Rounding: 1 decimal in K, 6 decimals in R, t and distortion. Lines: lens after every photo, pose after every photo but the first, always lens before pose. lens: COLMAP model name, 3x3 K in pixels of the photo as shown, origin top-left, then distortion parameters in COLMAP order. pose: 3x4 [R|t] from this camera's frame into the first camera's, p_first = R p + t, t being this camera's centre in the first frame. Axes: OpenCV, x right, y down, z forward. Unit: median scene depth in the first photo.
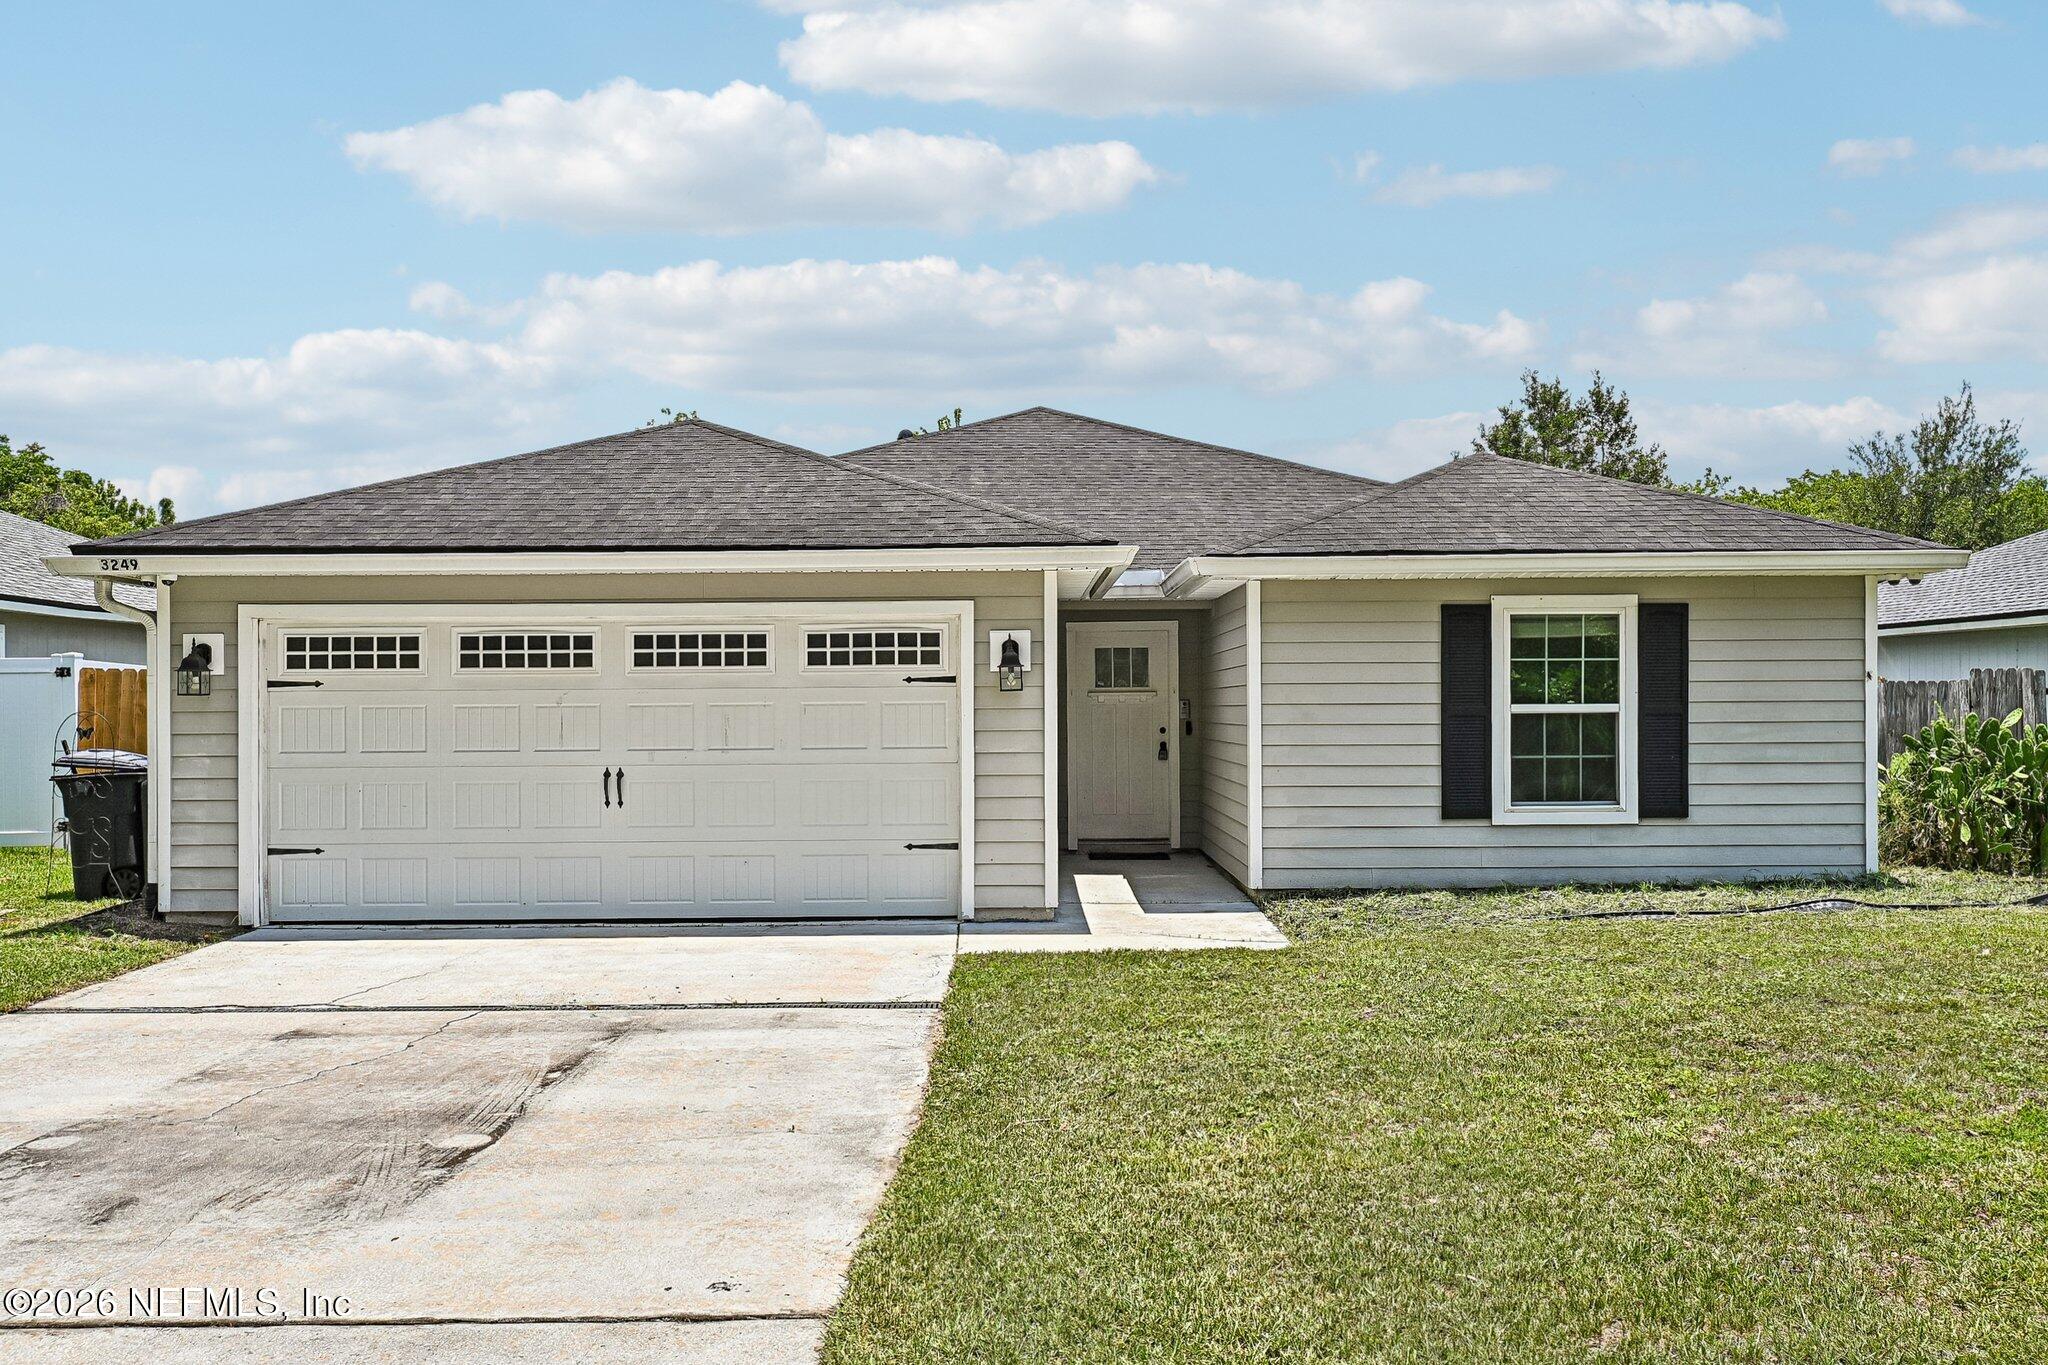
lens RADIAL K [[1646.0, 0, 1040.6], [0, 1646.0, 726.3], [0, 0, 1]] dist [0.000630, 0.011895]
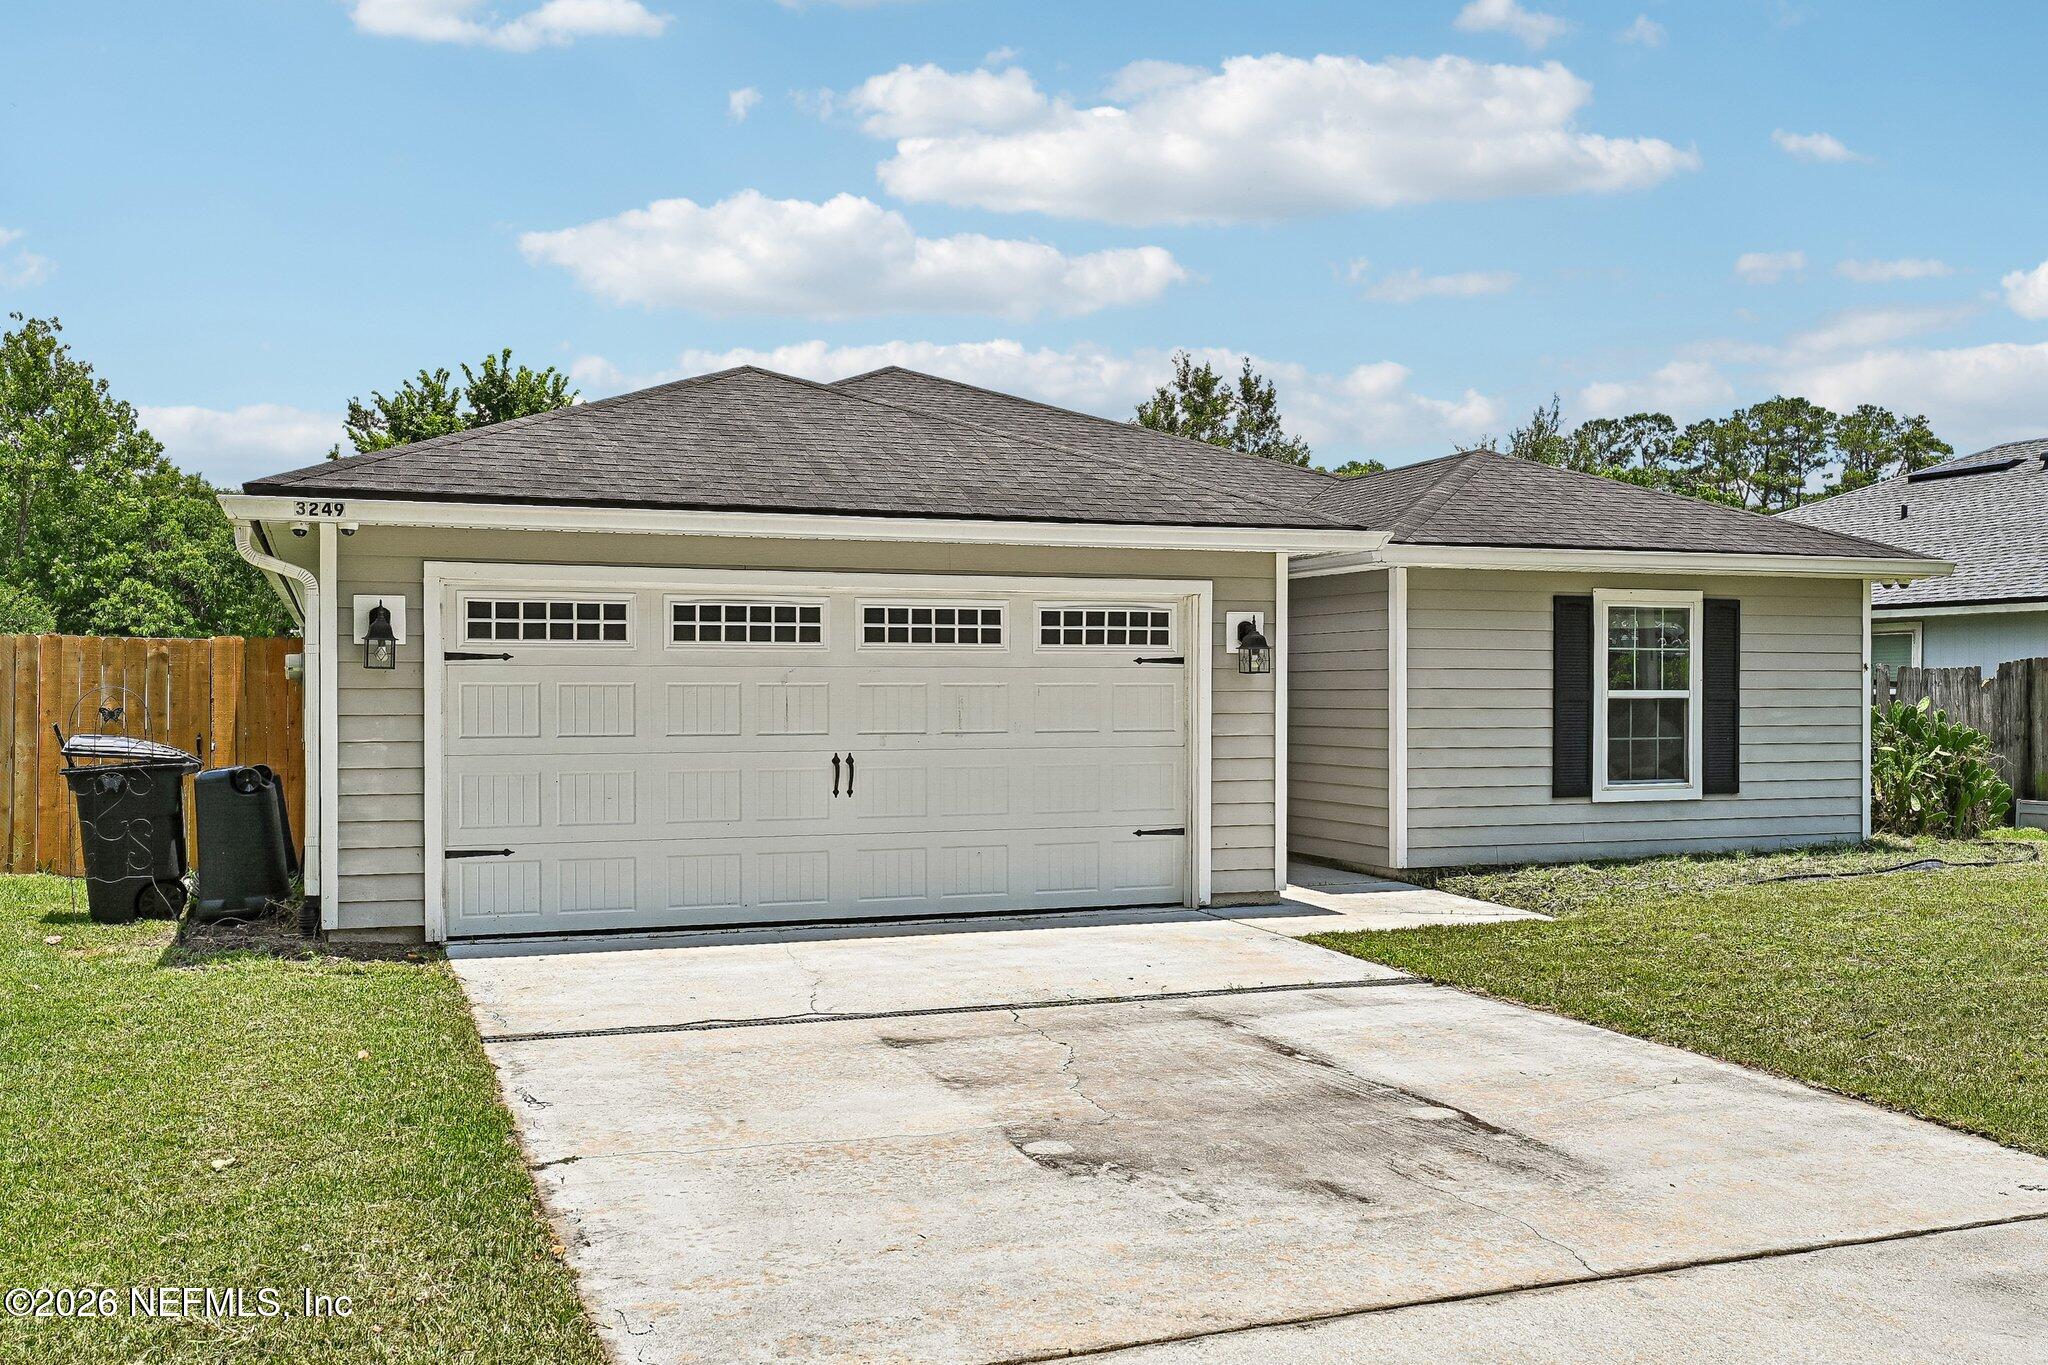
lens RADIAL K [[1814.1, 0, 1049.7], [0, 1814.1, 716.8], [0, 0, 1]] dist [0.008646, -0.017185]
pose [[0.936169, 0.001422, 0.351548, -0.504609], [-0.002020, 0.999997, 0.001335, 0.003544], [-0.351545, -0.001959, 0.936169, 0.019261]]
